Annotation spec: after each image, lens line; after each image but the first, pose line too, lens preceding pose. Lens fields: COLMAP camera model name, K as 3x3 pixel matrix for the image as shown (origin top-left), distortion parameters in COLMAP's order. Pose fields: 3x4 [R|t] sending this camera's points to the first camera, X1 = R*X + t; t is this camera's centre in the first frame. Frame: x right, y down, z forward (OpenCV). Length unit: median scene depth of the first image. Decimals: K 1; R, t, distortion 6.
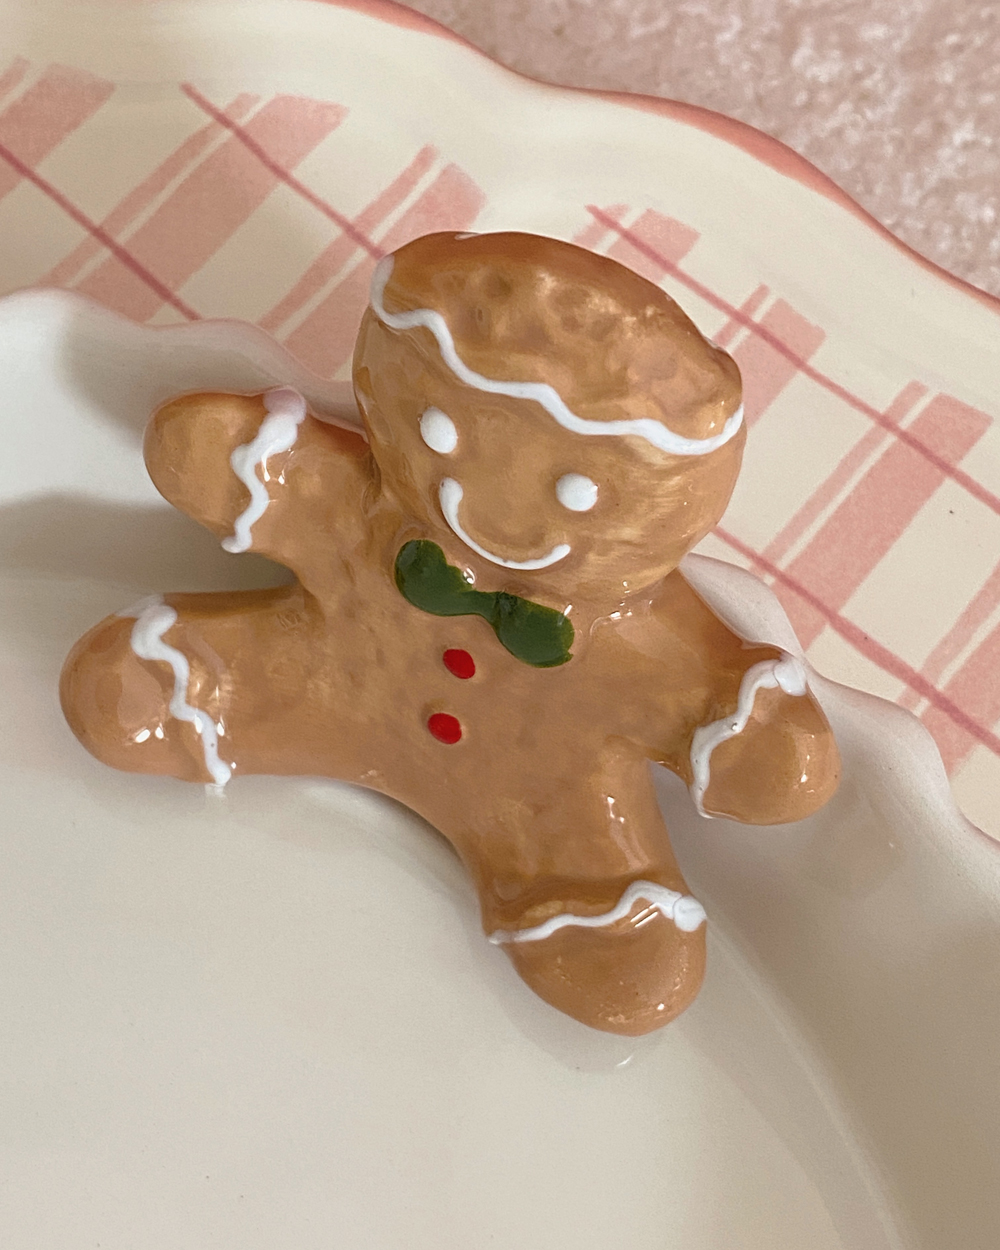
lens RADIAL K [[2081.1, 0, 498.6], [0, 2081.1, 590.3], [0, 0, 1]] dist [0.147204, -0.052722]
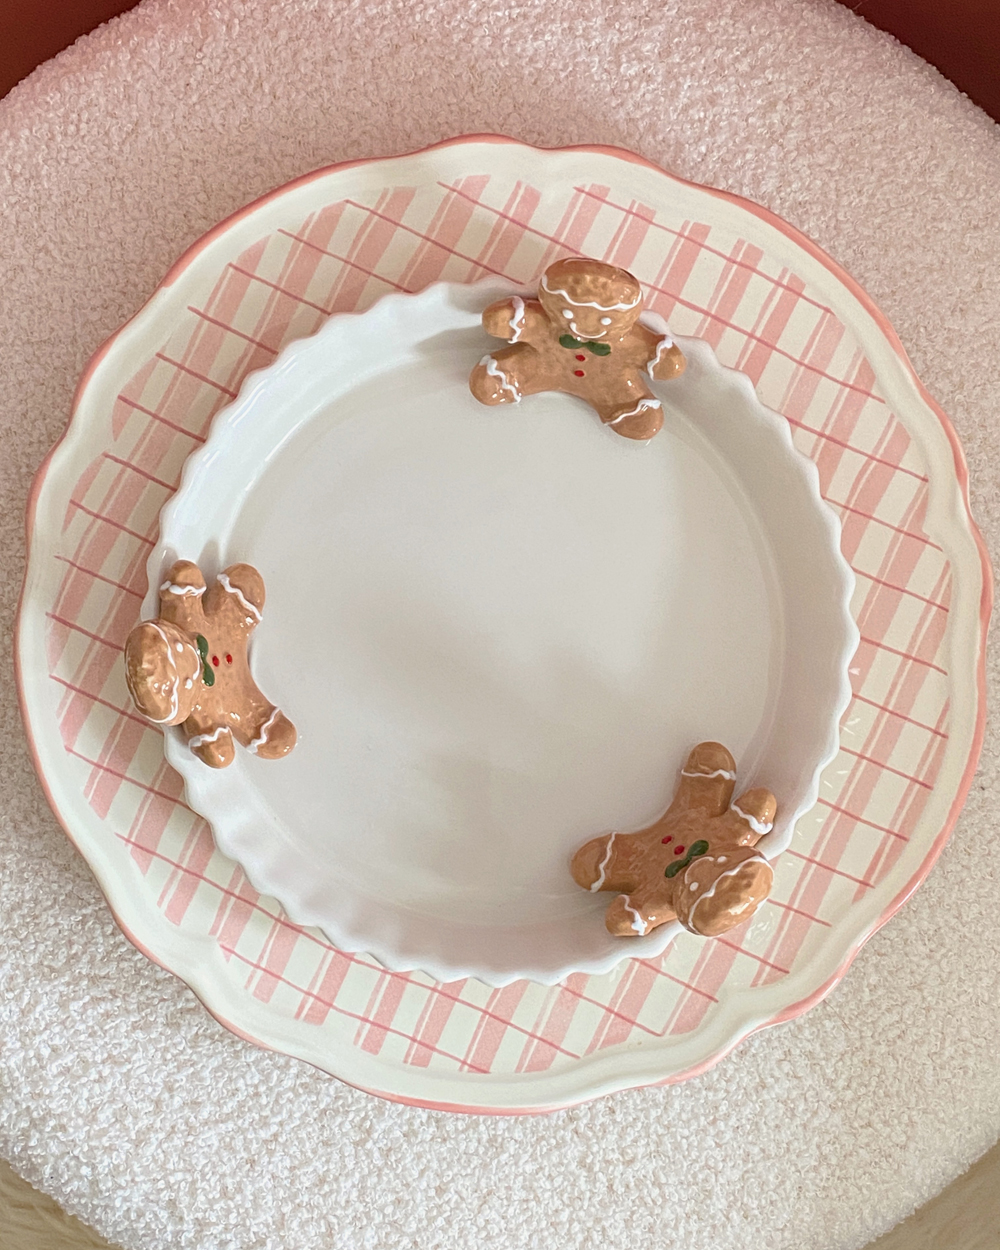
lens RADIAL K [[1957.2, 0, 501.2], [0, 1957.2, 647.5], [0, 0, 1]] dist [0.192972, -0.682621]
pose [[0.964869, -0.259647, -0.040150, -0.145069], [0.257126, 0.901785, 0.347374, -0.733376], [-0.053988, -0.345494, 0.936867, -2.381819]]
